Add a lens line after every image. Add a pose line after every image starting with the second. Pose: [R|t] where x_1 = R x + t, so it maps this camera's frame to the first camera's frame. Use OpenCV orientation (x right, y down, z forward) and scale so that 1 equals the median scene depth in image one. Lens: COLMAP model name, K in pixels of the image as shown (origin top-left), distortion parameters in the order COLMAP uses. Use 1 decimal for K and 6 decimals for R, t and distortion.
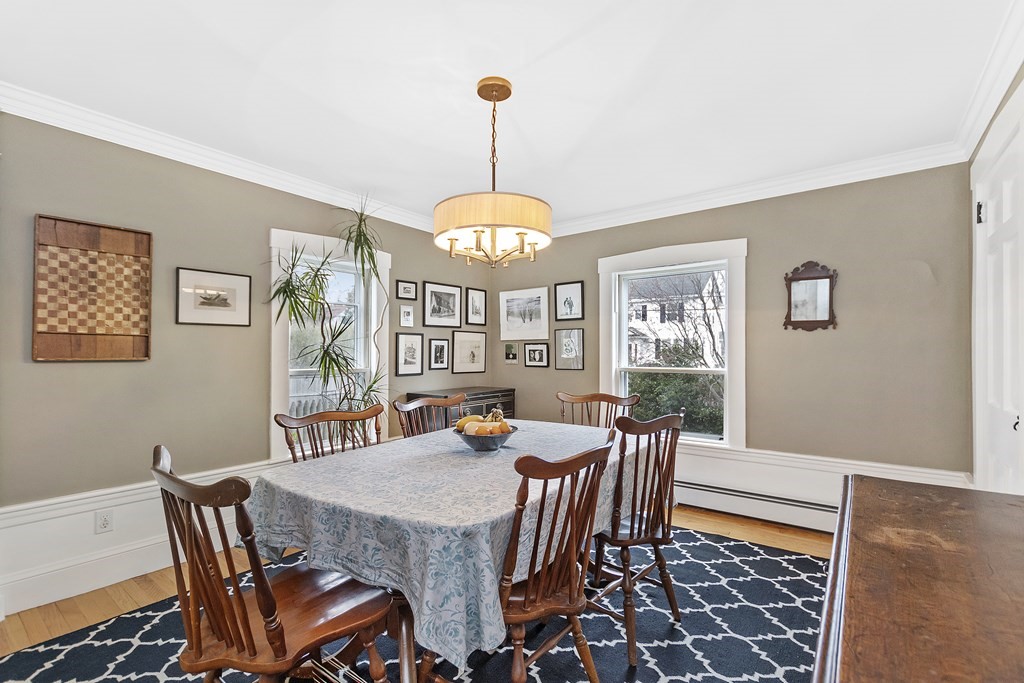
lens RADIAL K [[440.8, 0, 510.2], [0, 440.8, 337.9], [0, 0, 1]] dist [0.000210, 0.000033]
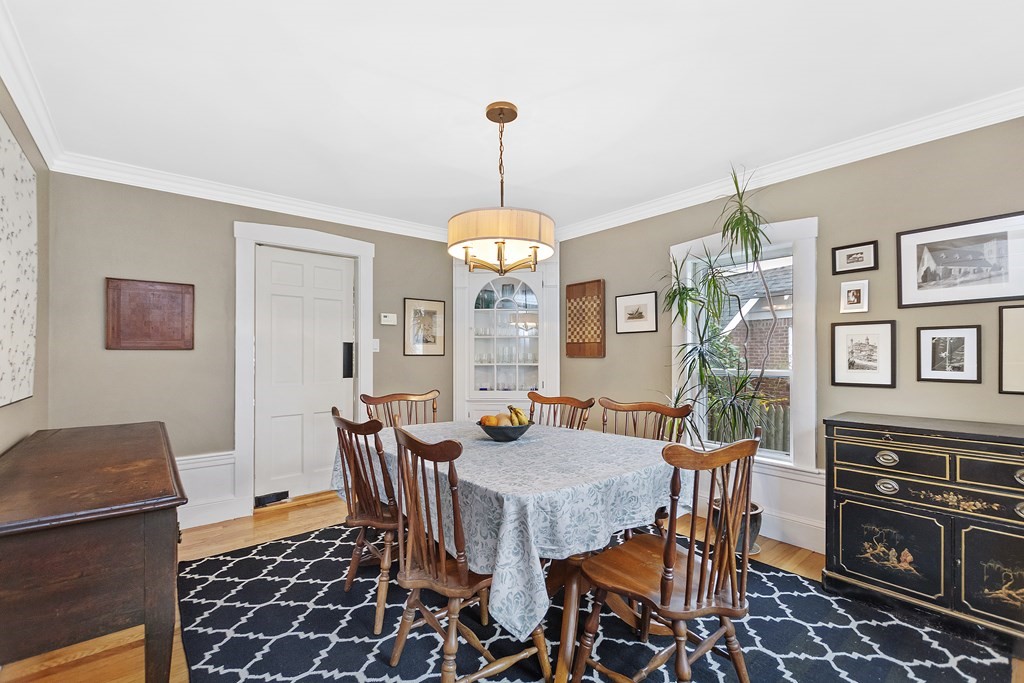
lens RADIAL K [[443.1, 0, 511.8], [0, 443.1, 351.7], [0, 0, 1]] dist [0.019138, -0.000026]
pose [[-0.209931, -0.003975, -0.977708, 0.732872], [0.035283, 0.999310, -0.011639, 0.031453], [0.977079, -0.036940, -0.209646, 0.860268]]
